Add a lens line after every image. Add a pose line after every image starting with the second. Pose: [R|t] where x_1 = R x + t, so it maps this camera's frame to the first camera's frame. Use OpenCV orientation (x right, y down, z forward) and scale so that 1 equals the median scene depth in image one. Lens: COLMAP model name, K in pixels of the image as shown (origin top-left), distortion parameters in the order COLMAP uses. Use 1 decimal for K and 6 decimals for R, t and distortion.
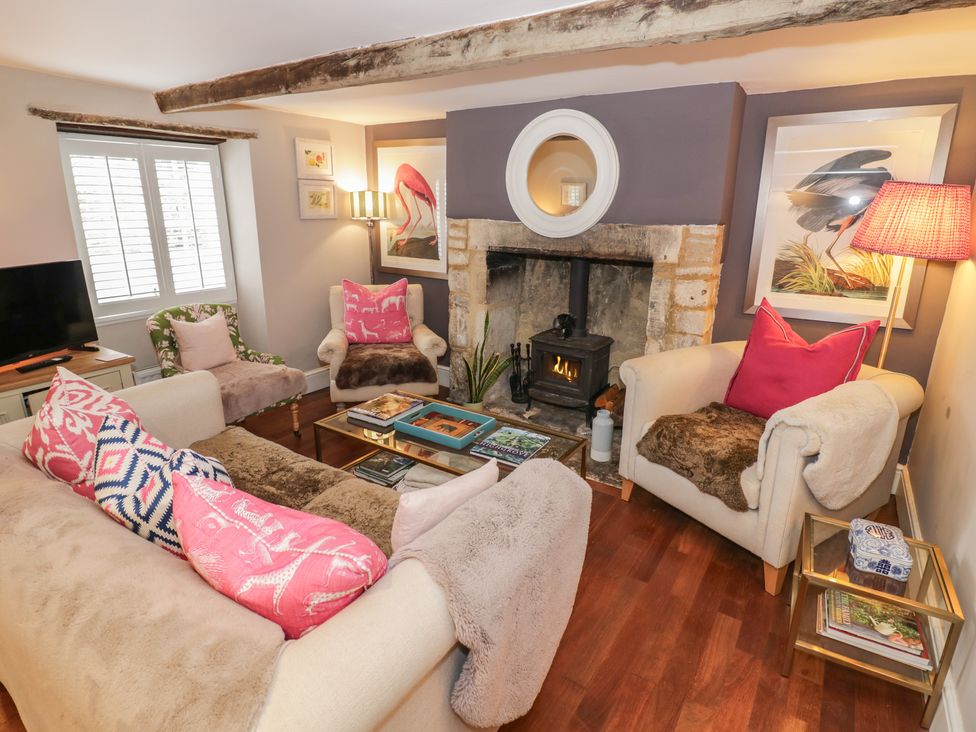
lens RADIAL K [[518.2, 0, 490.6], [0, 518.2, 367.8], [0, 0, 1]] dist [-0.002137, -0.011405]
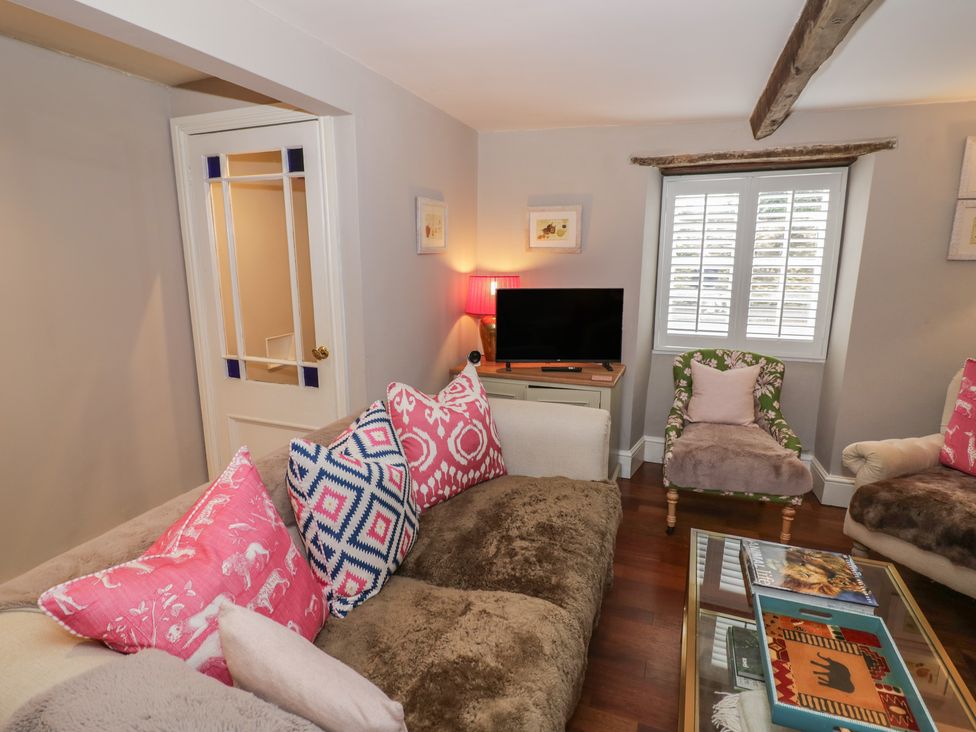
lens RADIAL K [[518.2, 0, 490.8], [0, 518.2, 361.4], [0, 0, 1]] dist [-0.002137, -0.011405]
pose [[0.205315, 0.189993, -0.960077, 0.207143], [-0.290844, 0.948503, 0.125505, -0.103234], [0.934482, 0.253465, 0.250000, 0.433028]]
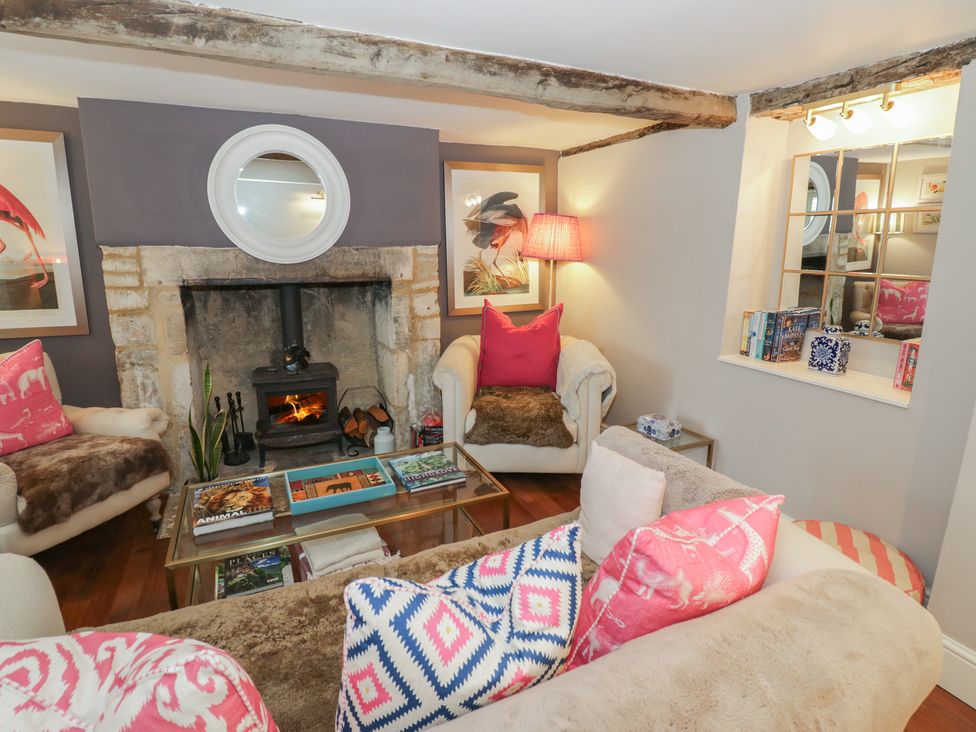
lens RADIAL K [[518.2, 0, 482.6], [0, 518.2, 366.1], [0, 0, 1]] dist [-0.002137, -0.011405]
pose [[0.541500, -0.205382, 0.815228, -0.504067], [0.250601, 0.965050, 0.076670, -0.066283], [-0.802482, 0.162781, 0.574043, 0.251936]]
